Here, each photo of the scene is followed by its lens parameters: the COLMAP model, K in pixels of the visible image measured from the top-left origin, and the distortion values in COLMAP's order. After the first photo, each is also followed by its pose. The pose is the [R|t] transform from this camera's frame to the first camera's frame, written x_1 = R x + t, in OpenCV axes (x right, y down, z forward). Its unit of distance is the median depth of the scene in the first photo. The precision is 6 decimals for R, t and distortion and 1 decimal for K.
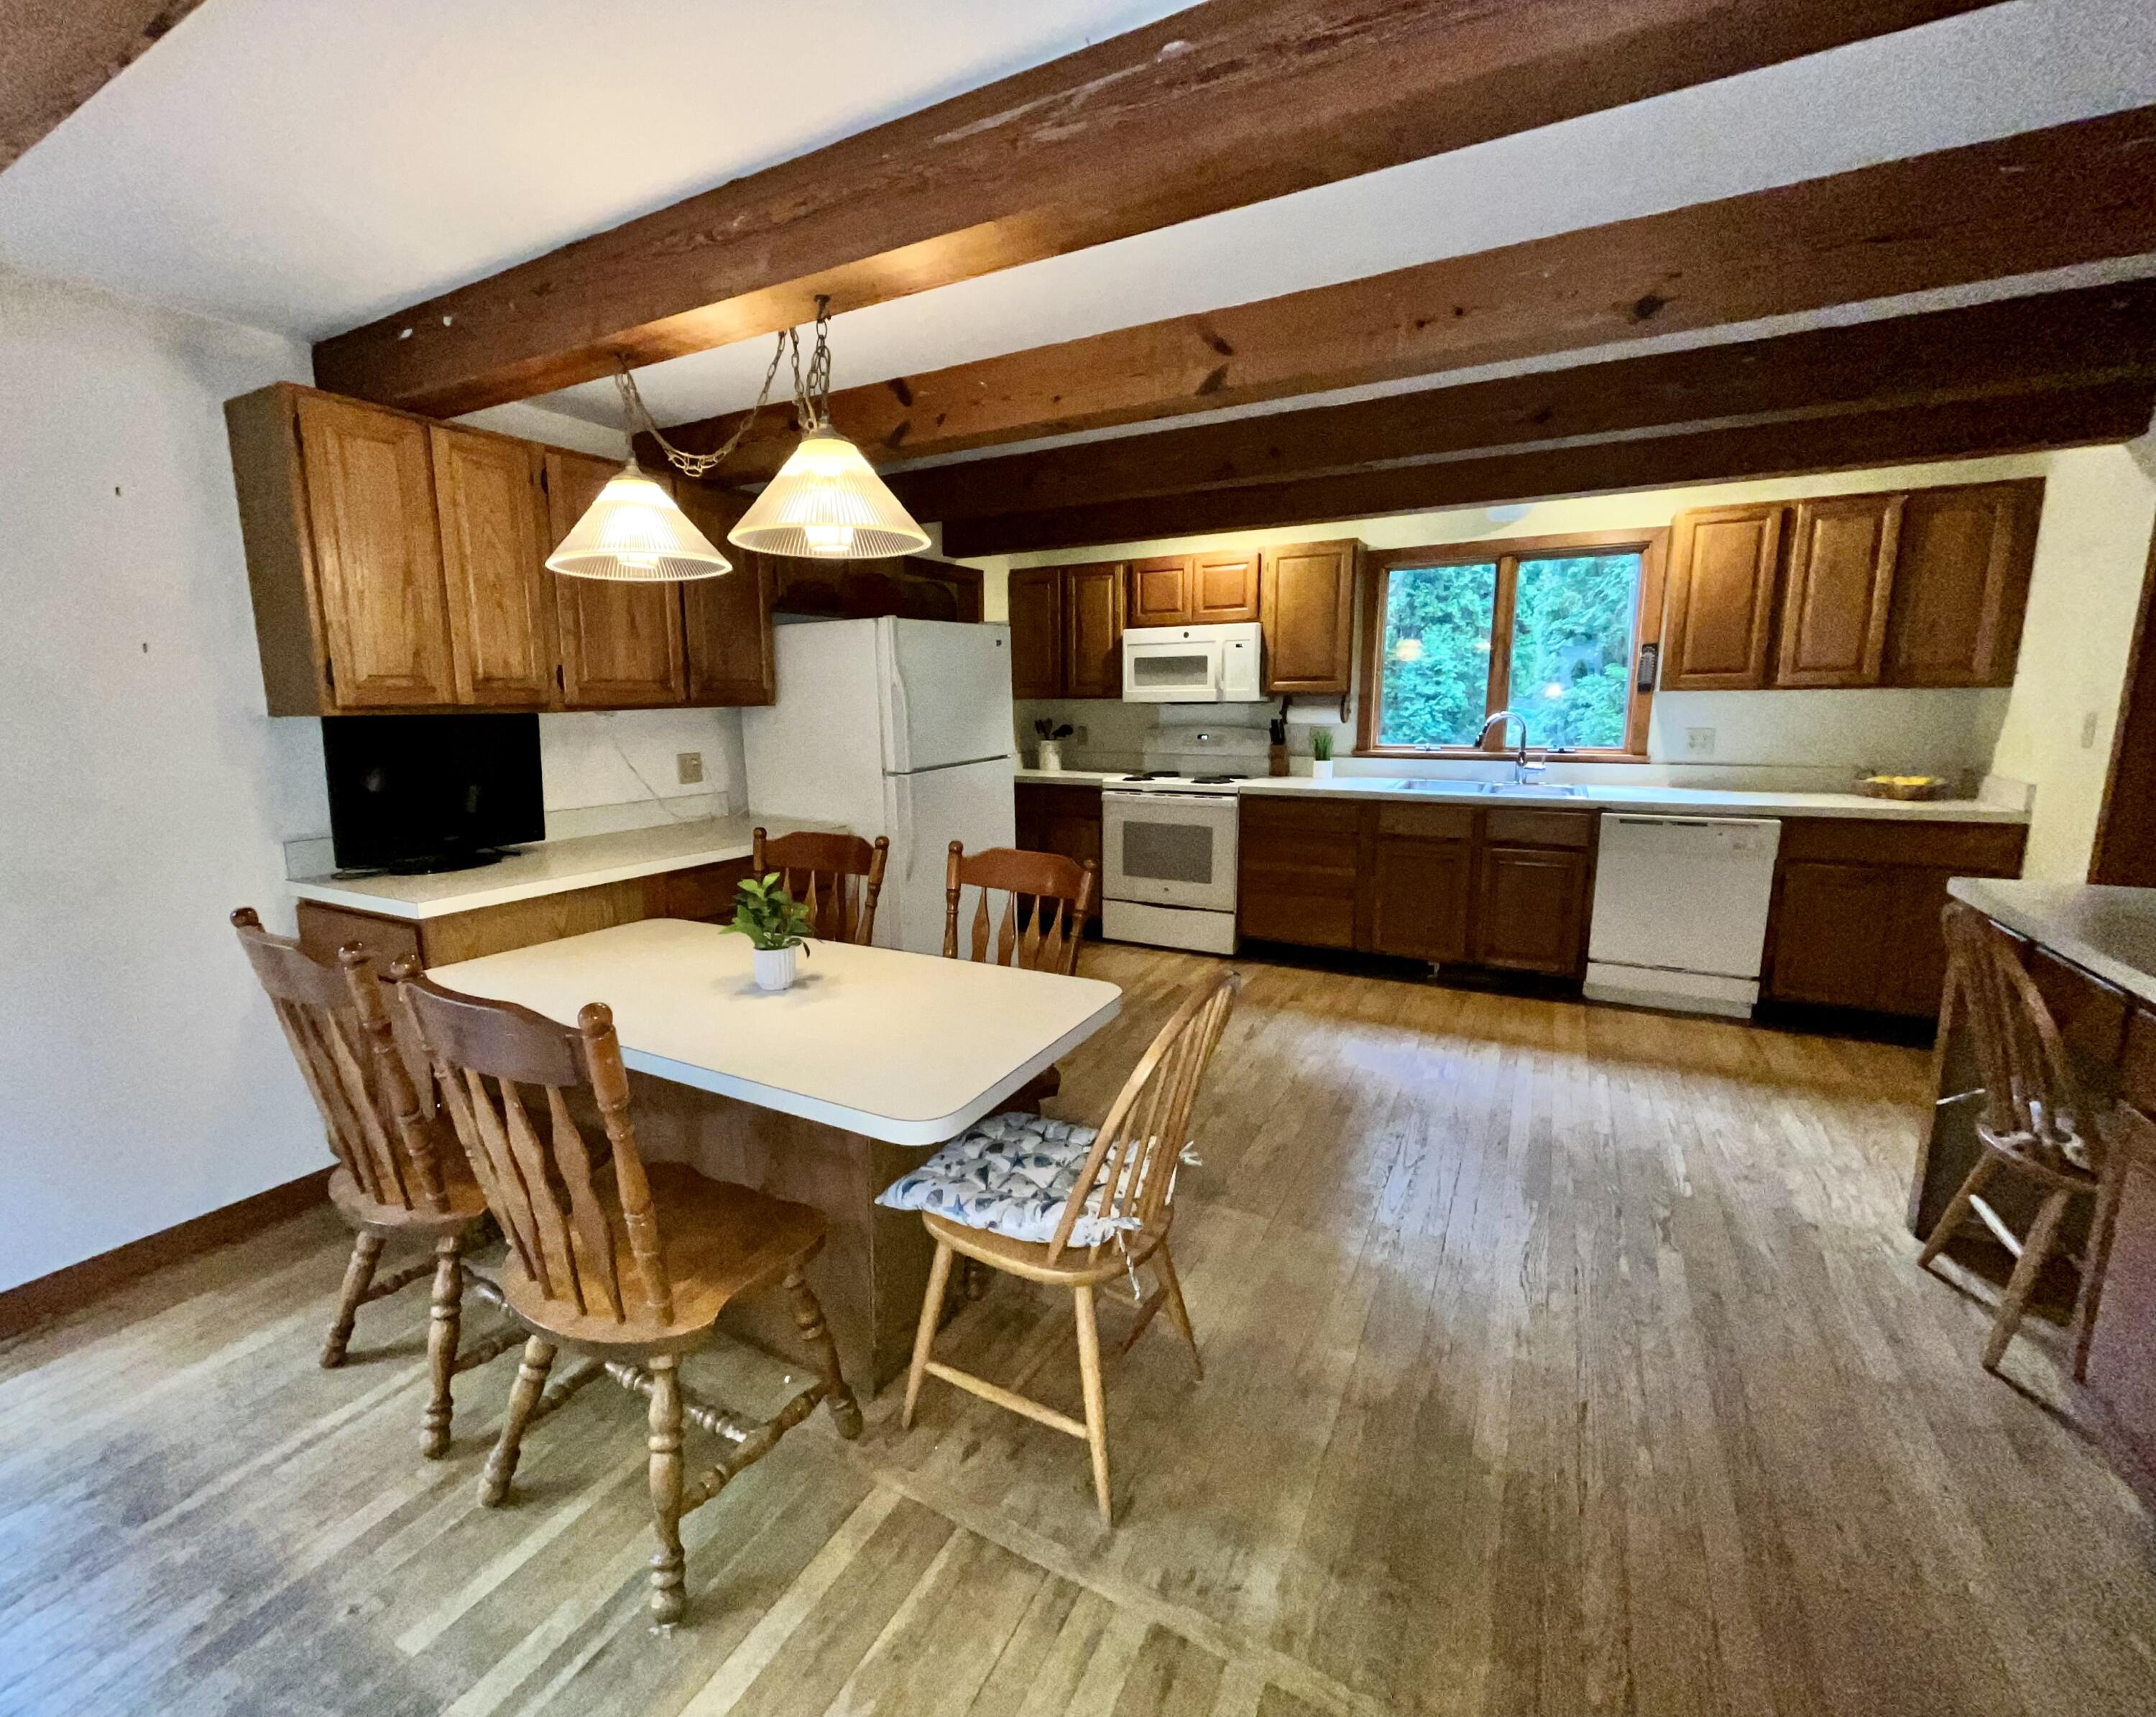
lens RADIAL K [[878.9, 0, 1078.0], [0, 878.9, 858.5], [0, 0, 1]] dist [0.000281, 0.000257]
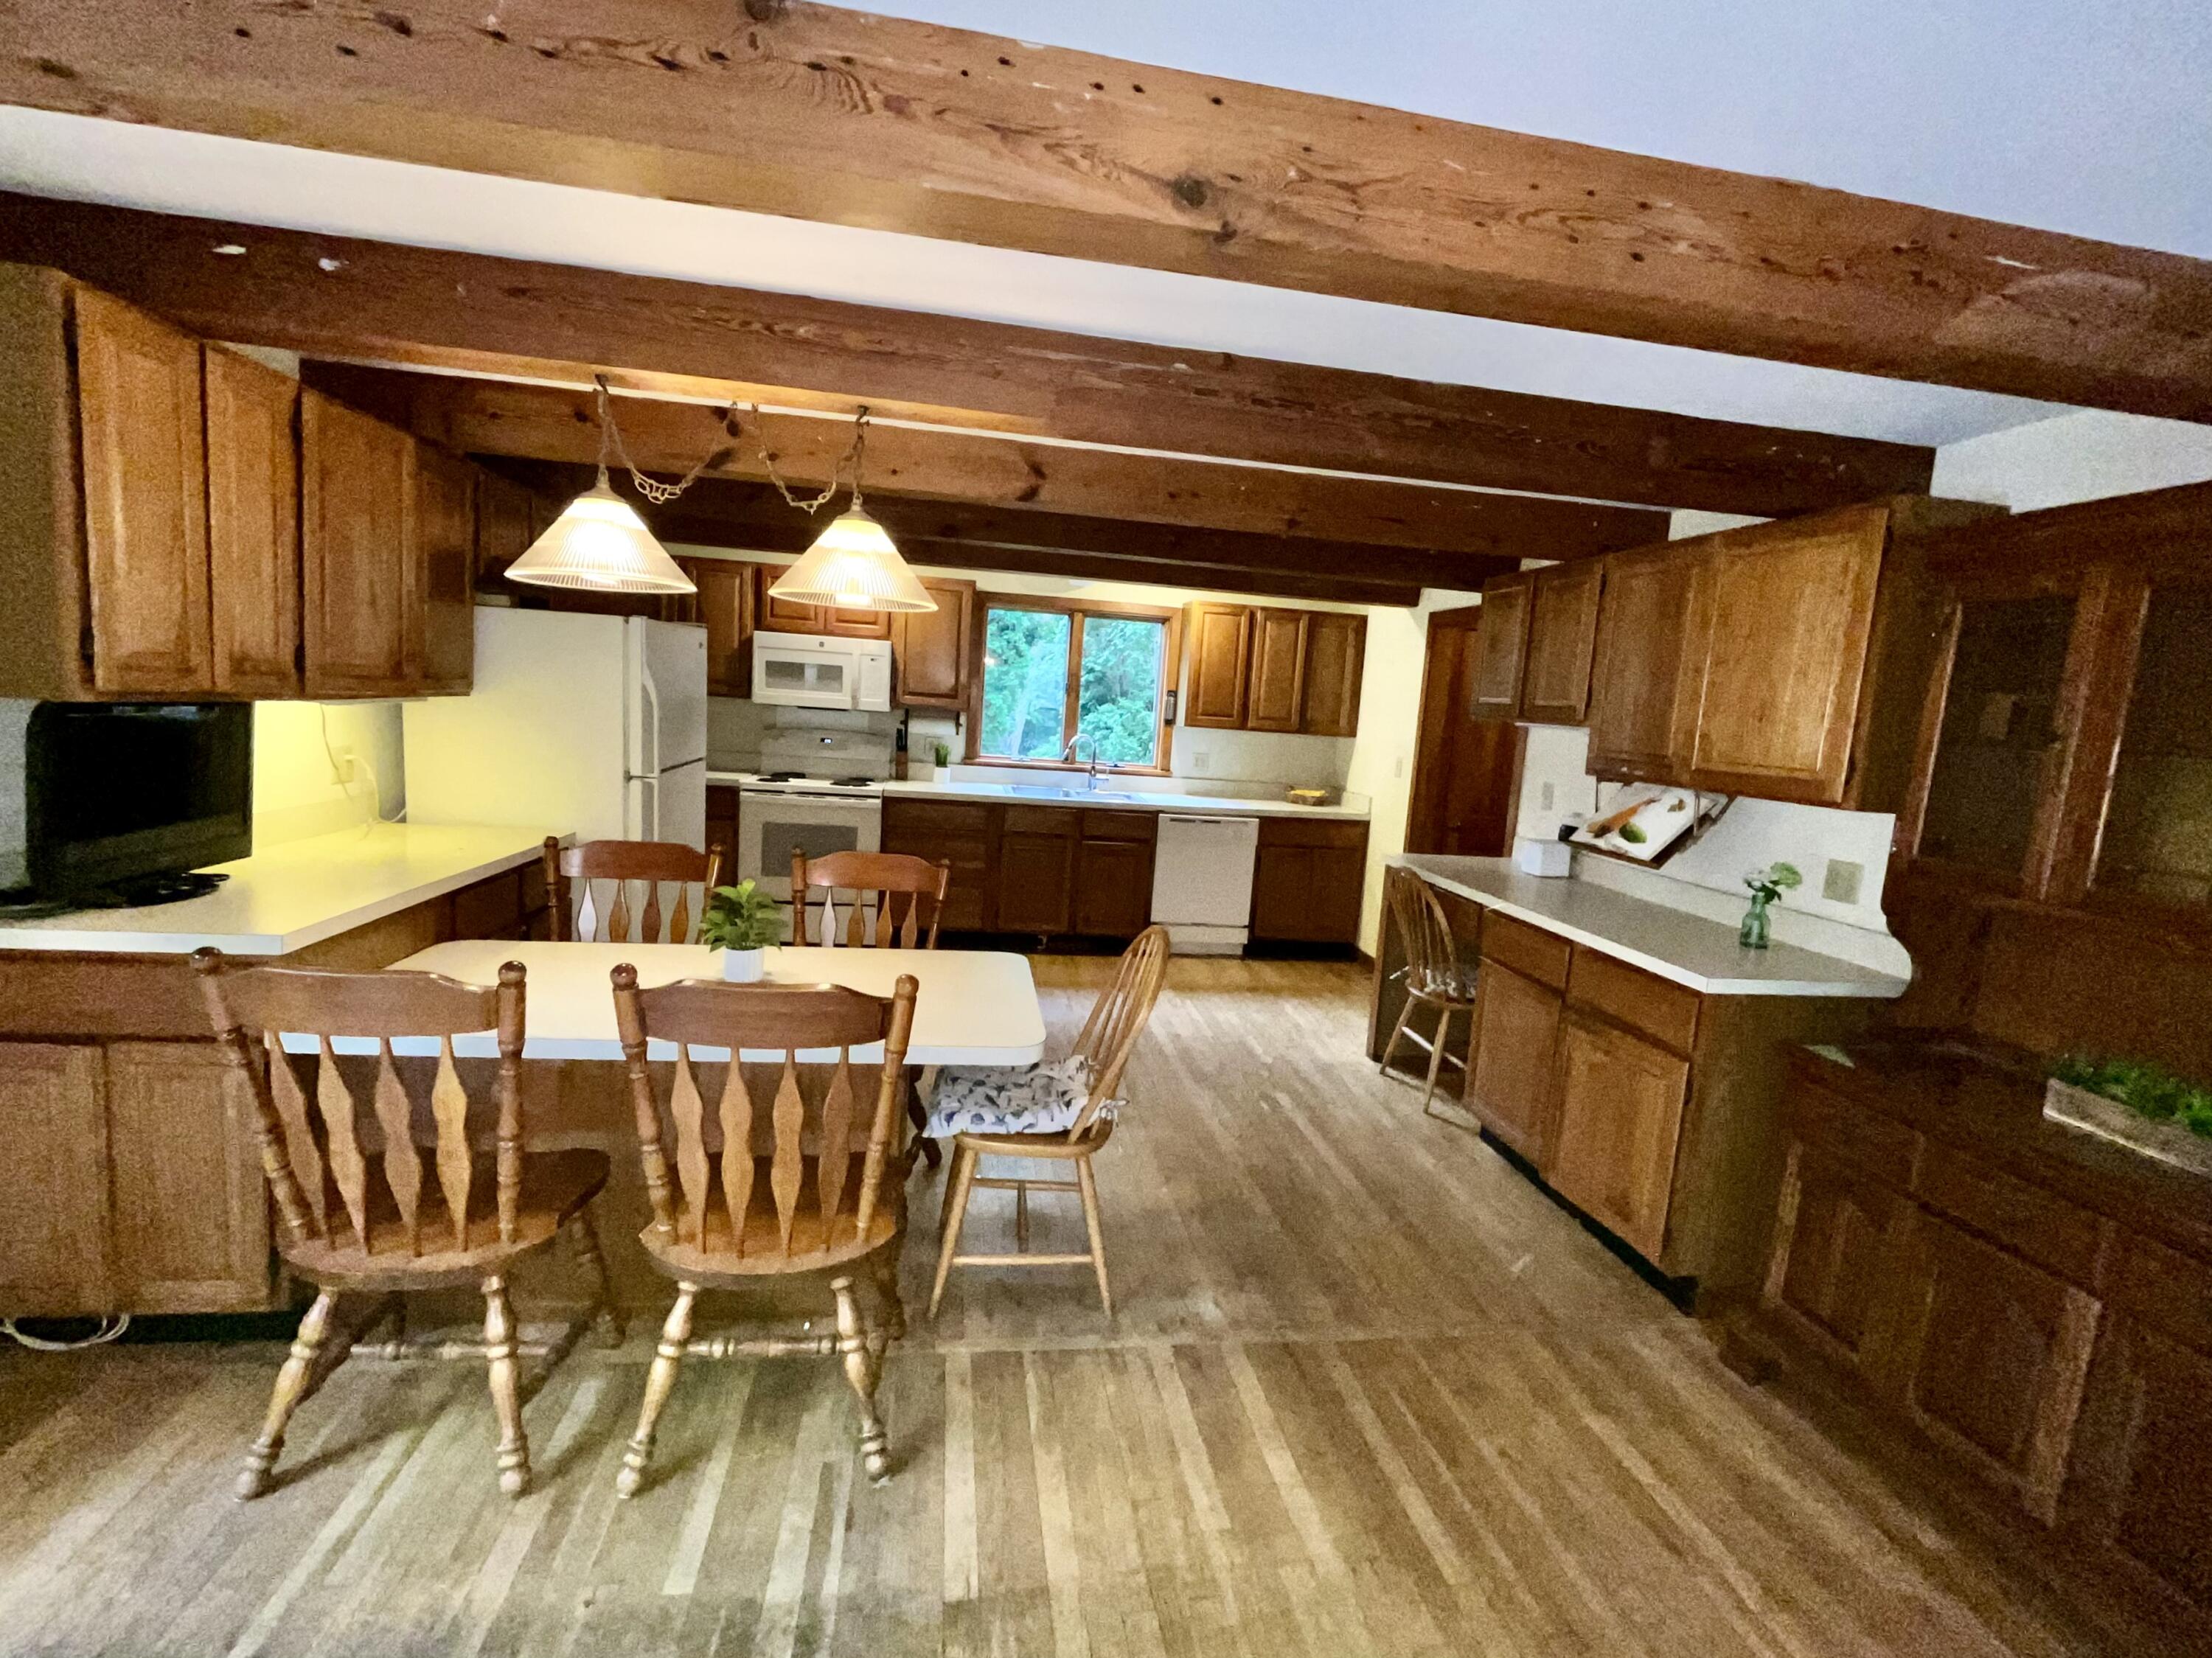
lens RADIAL K [[908.2, 0, 1106.0], [0, 908.2, 829.0], [0, 0, 1]] dist [0.000219, 0.000345]
pose [[0.802372, -0.012477, 0.596693, -0.319296], [0.028664, 0.999433, -0.017646, -0.006305], [-0.596135, 0.031262, 0.802275, -0.082889]]
